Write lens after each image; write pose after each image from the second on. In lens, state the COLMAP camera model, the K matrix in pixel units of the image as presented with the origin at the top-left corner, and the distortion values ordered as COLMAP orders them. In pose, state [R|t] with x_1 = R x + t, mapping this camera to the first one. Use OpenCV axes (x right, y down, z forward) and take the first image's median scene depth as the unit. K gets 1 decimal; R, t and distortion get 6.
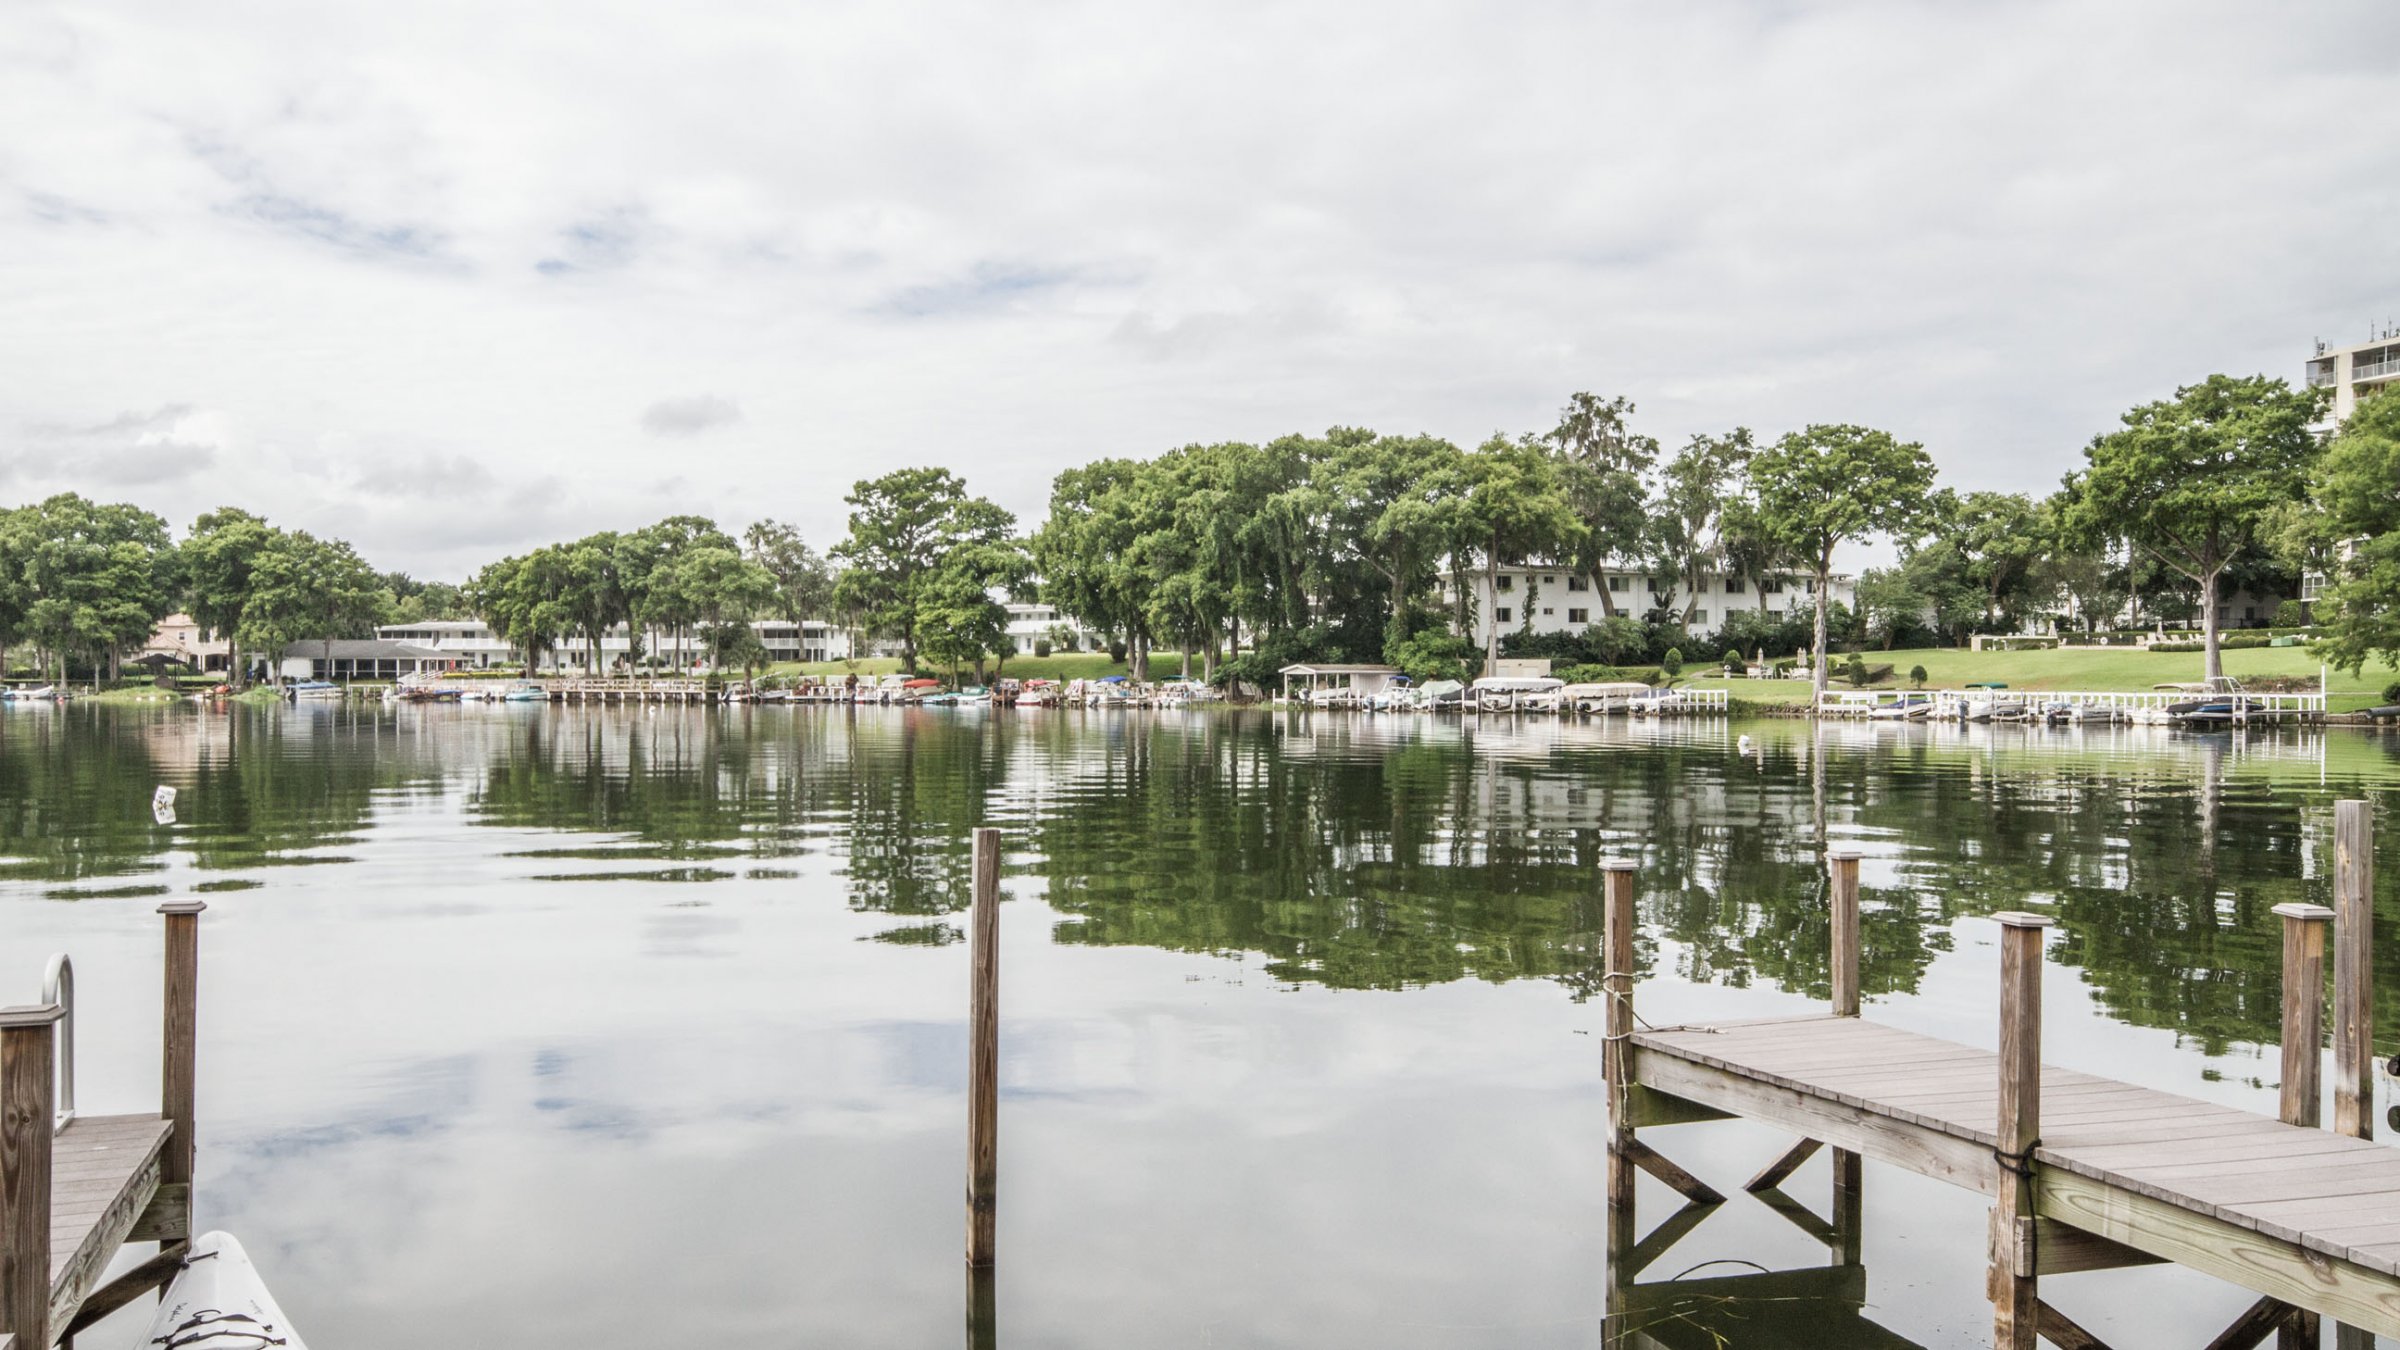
lens RADIAL K [[1901.8, 0, 1185.3], [0, 1901.8, 677.6], [0, 0, 1]] dist [0.007236, 0.007792]
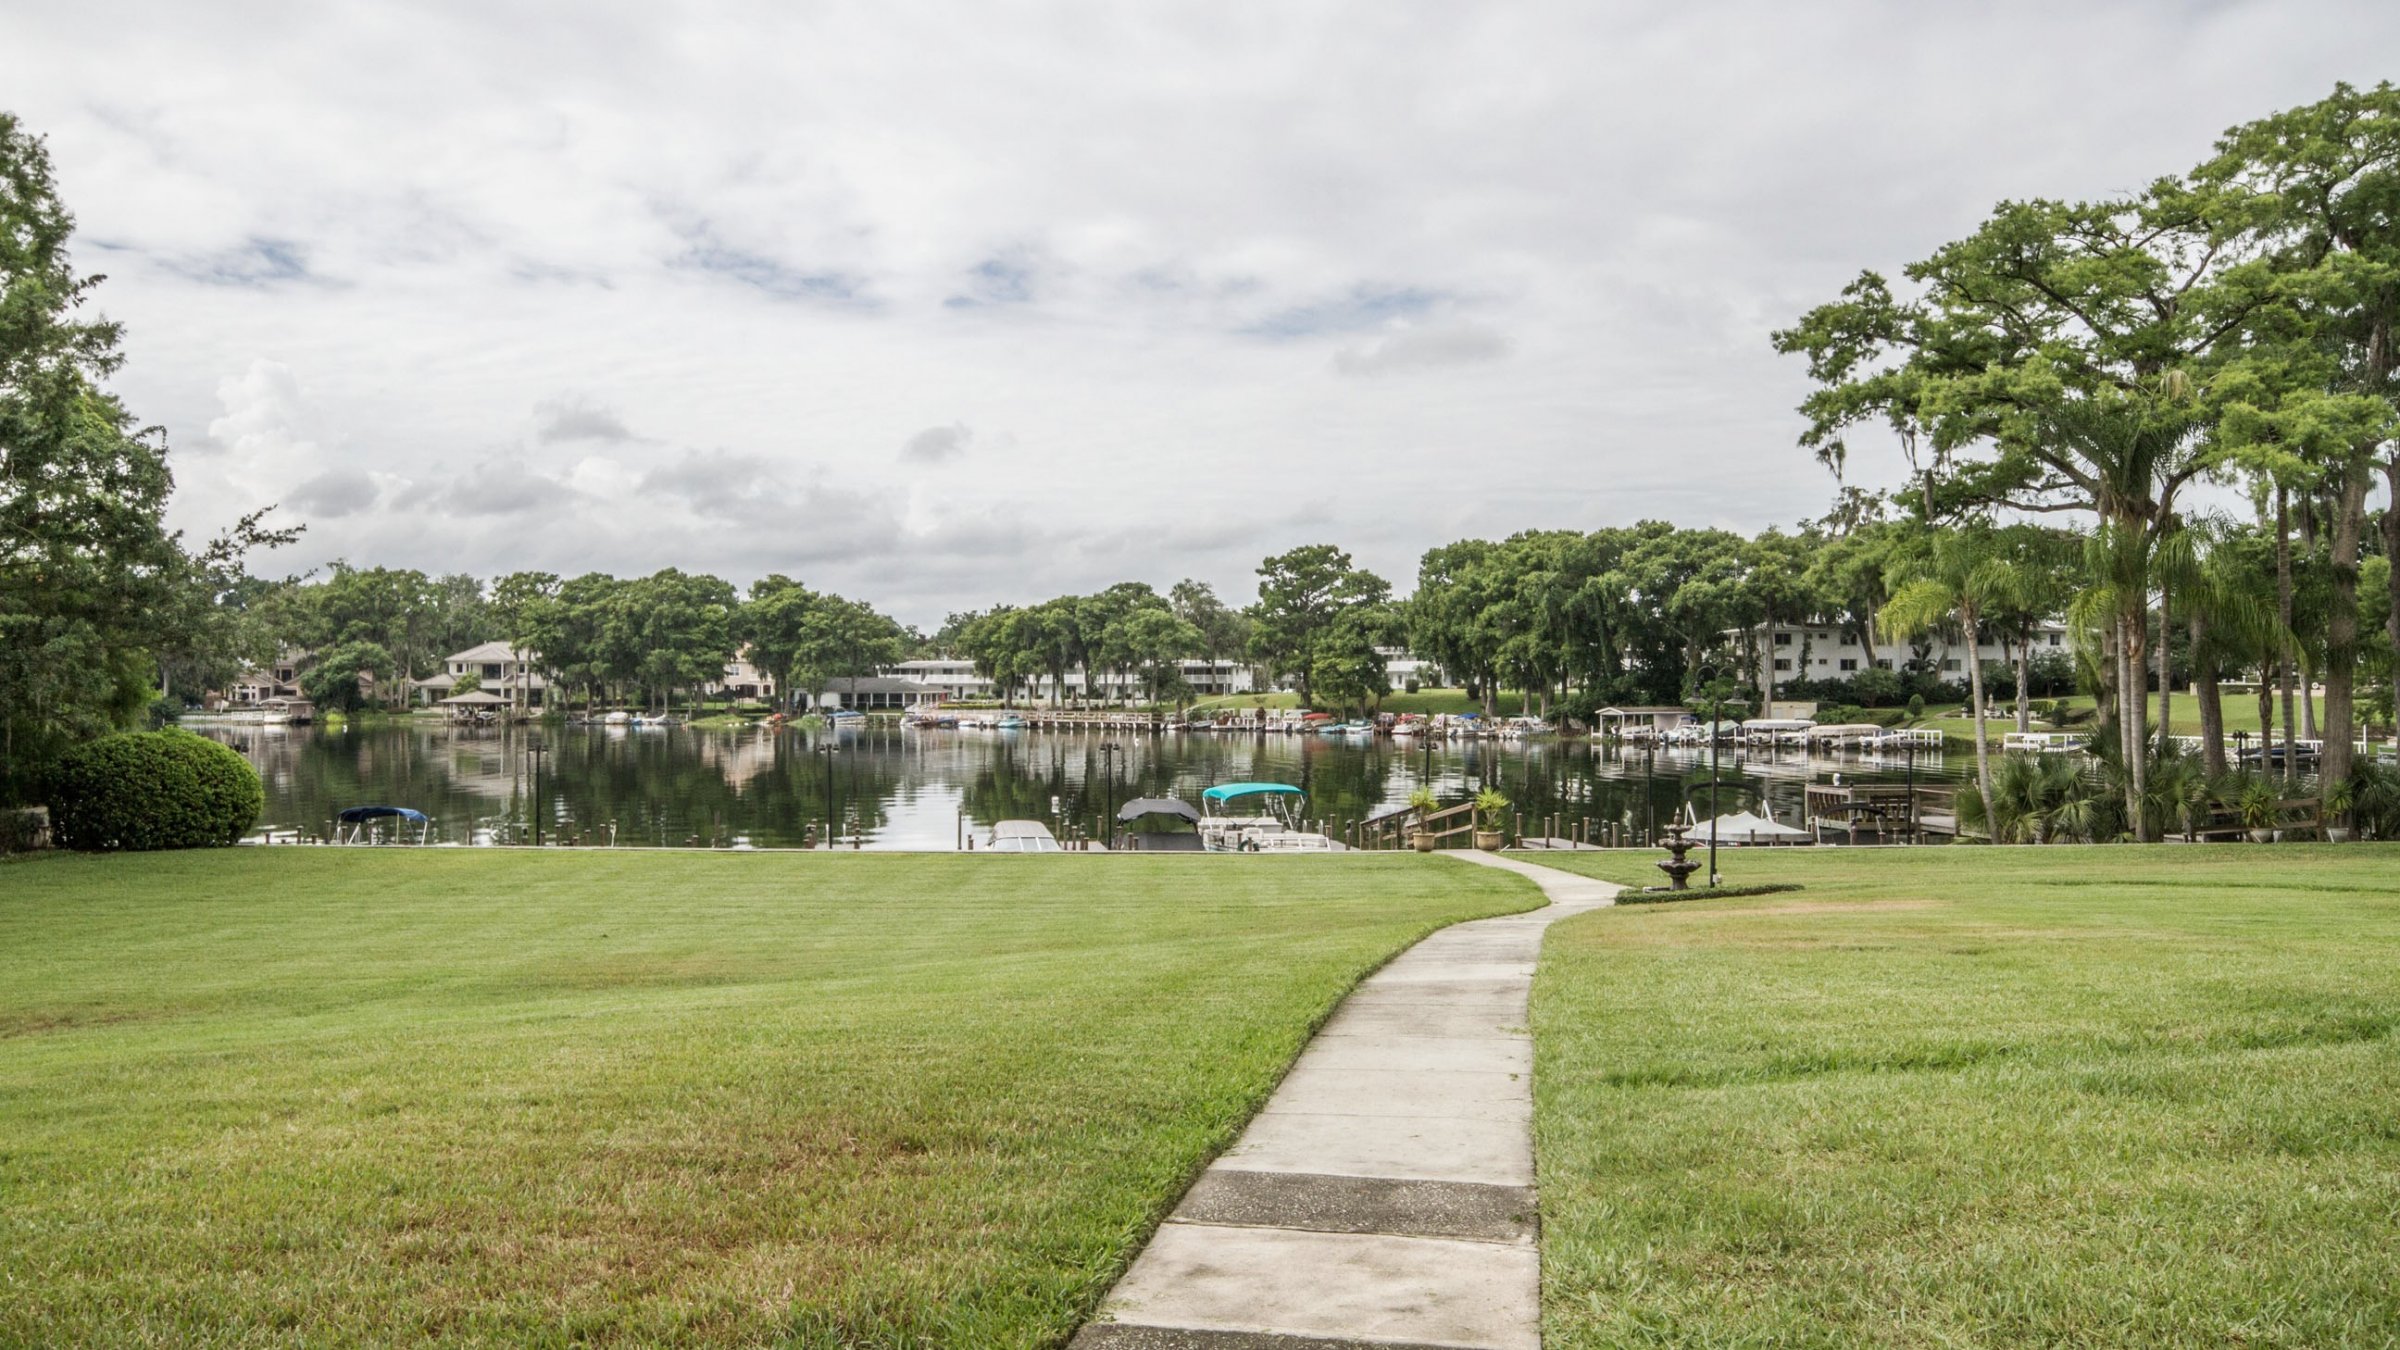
lens RADIAL K [[1901.8, 0, 1185.3], [0, 1901.8, 677.6], [0, 0, 1]] dist [0.007236, 0.007792]
pose [[0.982008, -0.002122, -0.188828, 0.015449], [0.001208, 0.999987, -0.004951, -0.017112], [0.188836, 0.004633, 0.981998, -0.272468]]
